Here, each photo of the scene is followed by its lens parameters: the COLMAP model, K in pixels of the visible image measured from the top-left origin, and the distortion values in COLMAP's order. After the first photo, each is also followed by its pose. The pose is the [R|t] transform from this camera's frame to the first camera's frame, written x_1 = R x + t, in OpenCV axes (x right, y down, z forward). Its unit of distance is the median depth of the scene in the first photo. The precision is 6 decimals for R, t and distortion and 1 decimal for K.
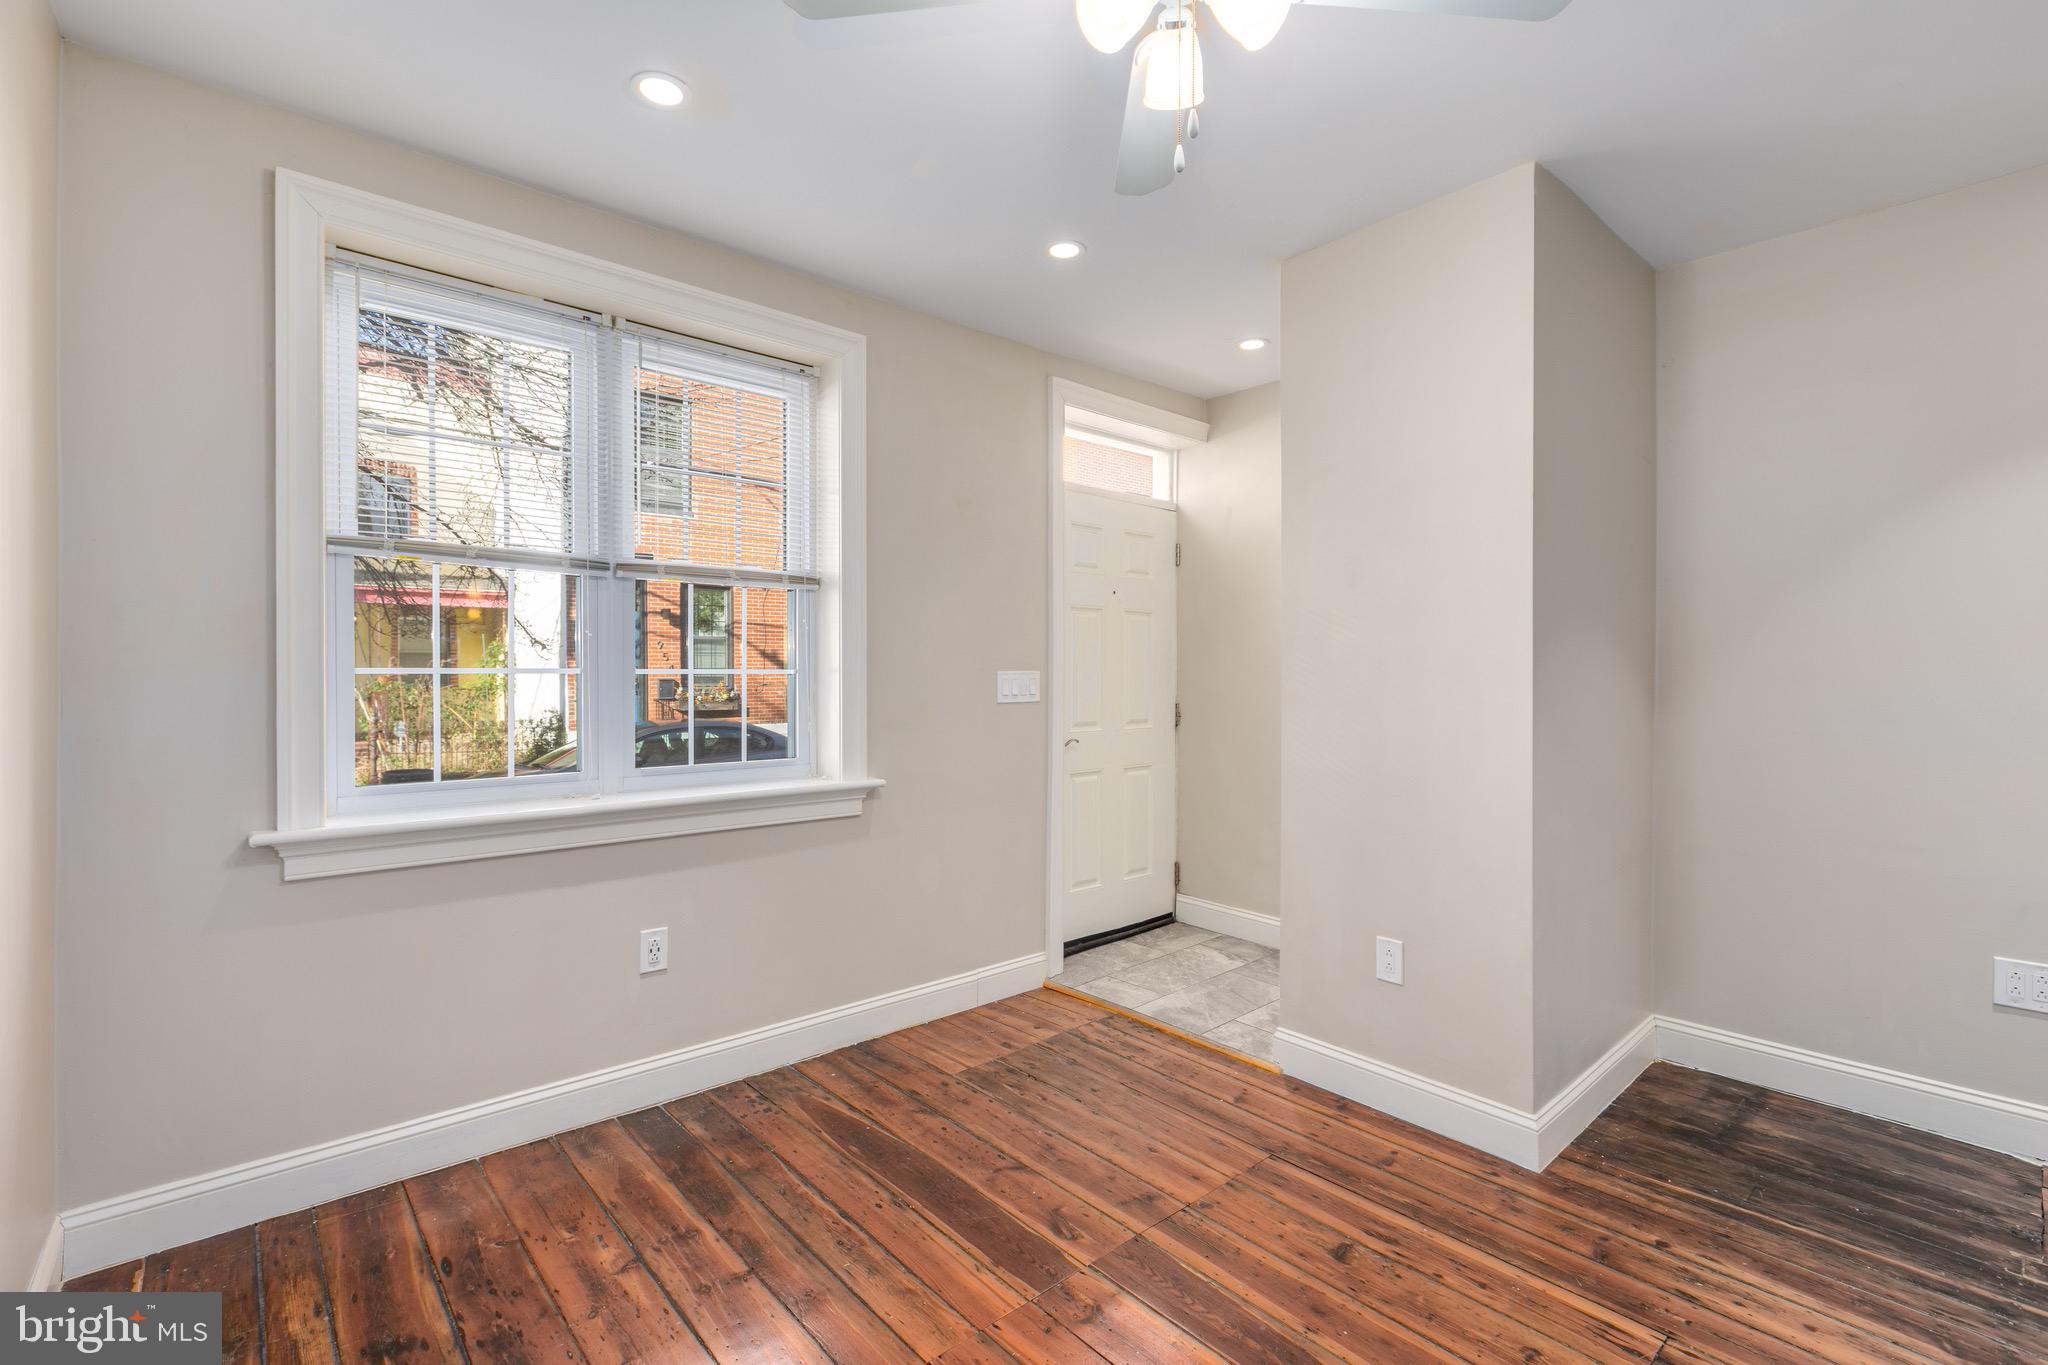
lens RADIAL K [[910.9, 0, 1022.8], [0, 910.9, 677.5], [0, 0, 1]] dist [-0.000043, -0.000473]
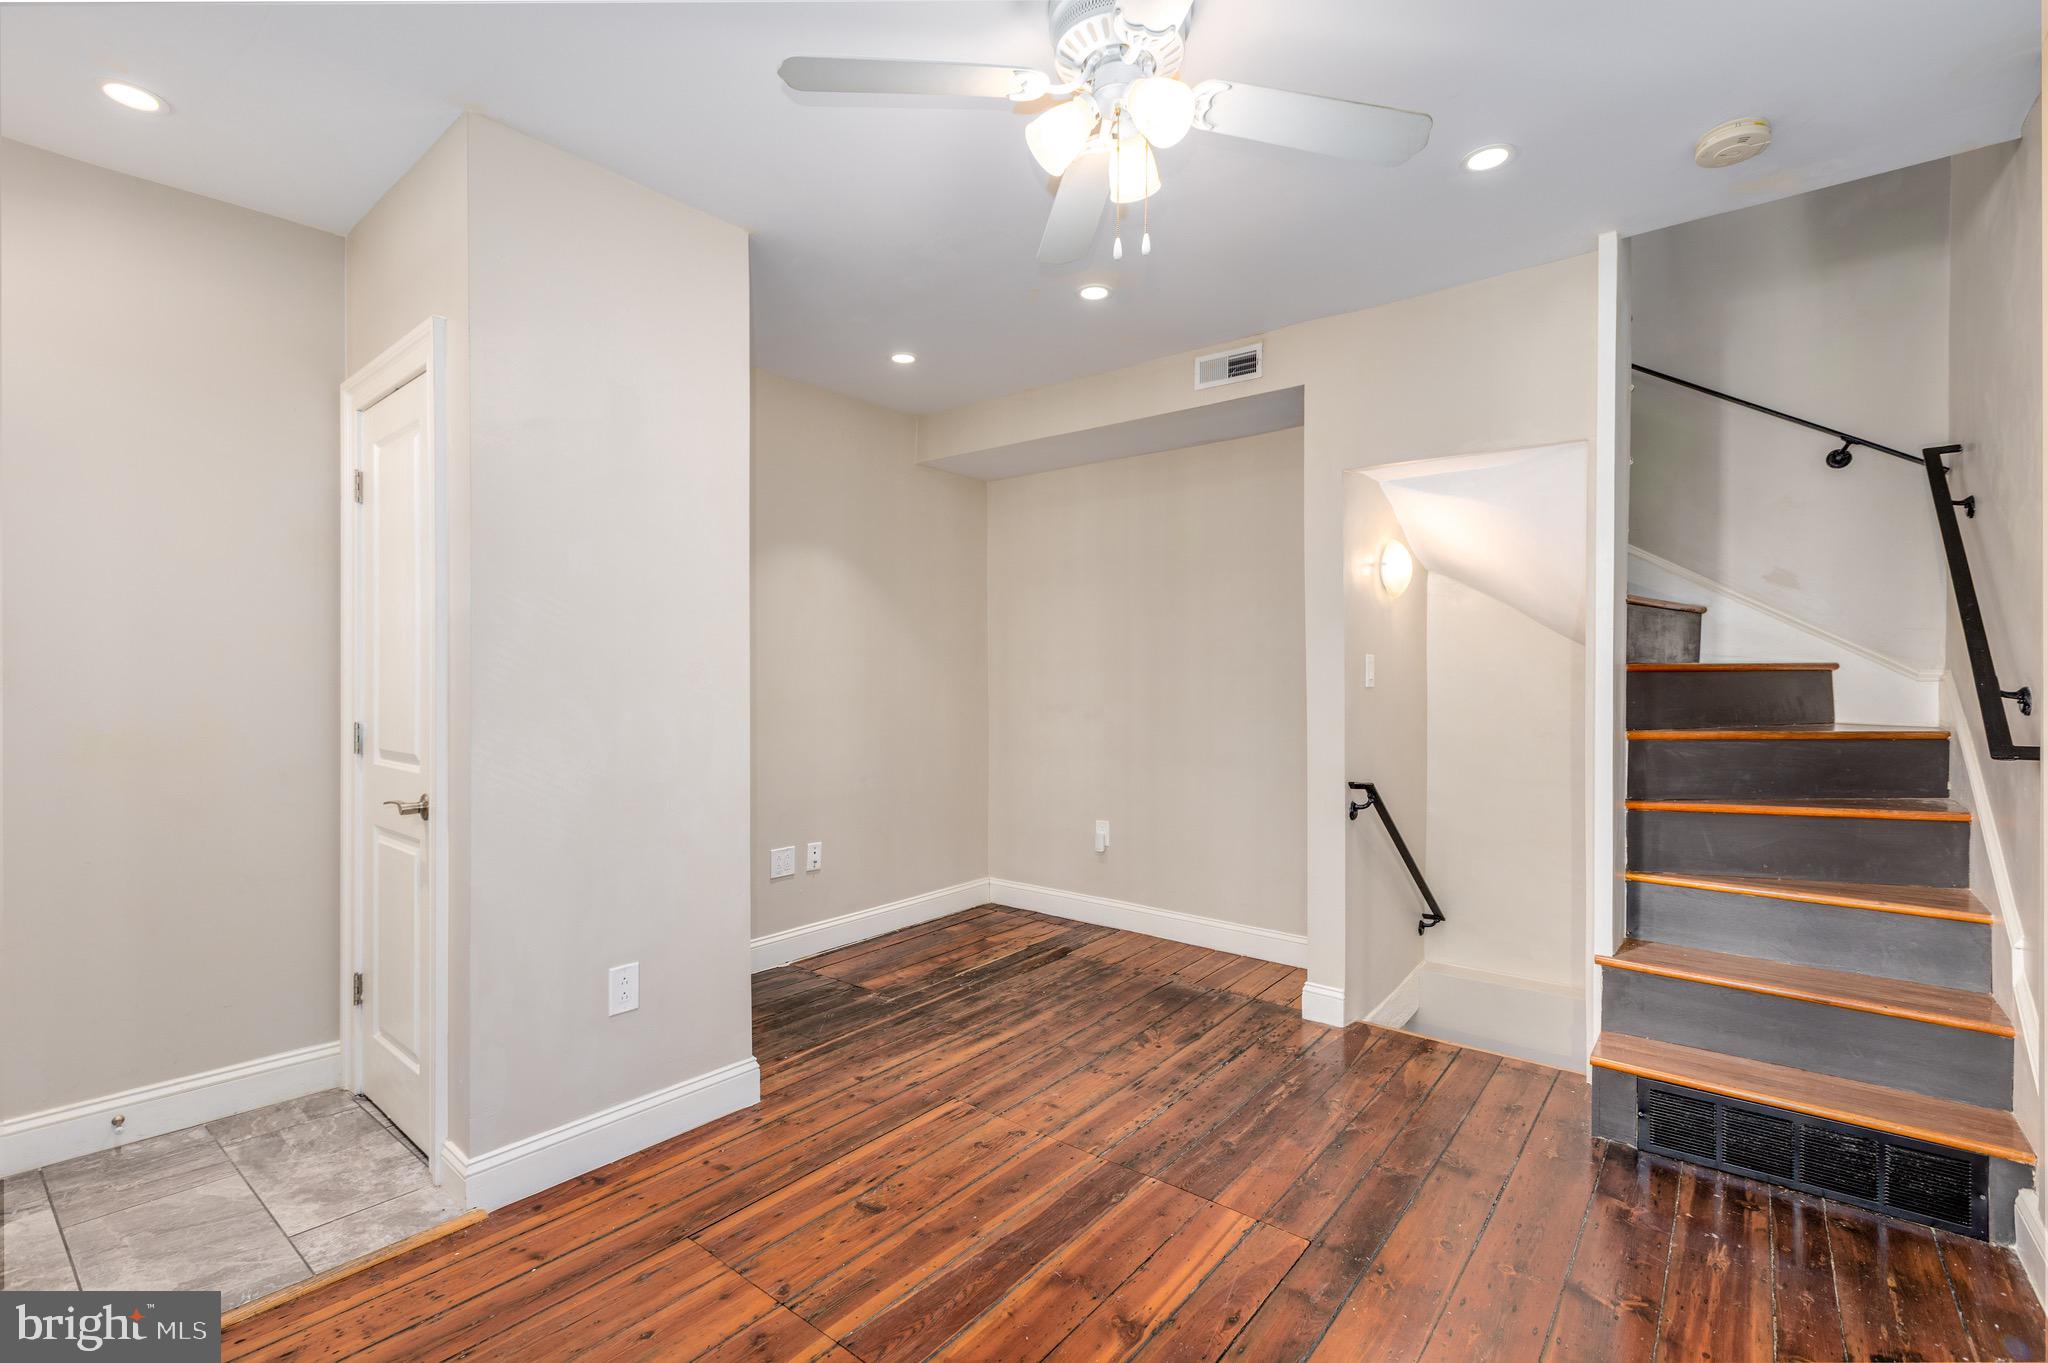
lens RADIAL K [[910.9, 0, 1021.0], [0, 910.9, 687.2], [0, 0, 1]] dist [-0.000043, -0.000473]
pose [[-0.177934, -0.005188, 0.984029, -0.665375], [0.001824, 0.999983, 0.005602, 0.003745], [-0.984041, 0.002792, -0.177922, 0.903967]]
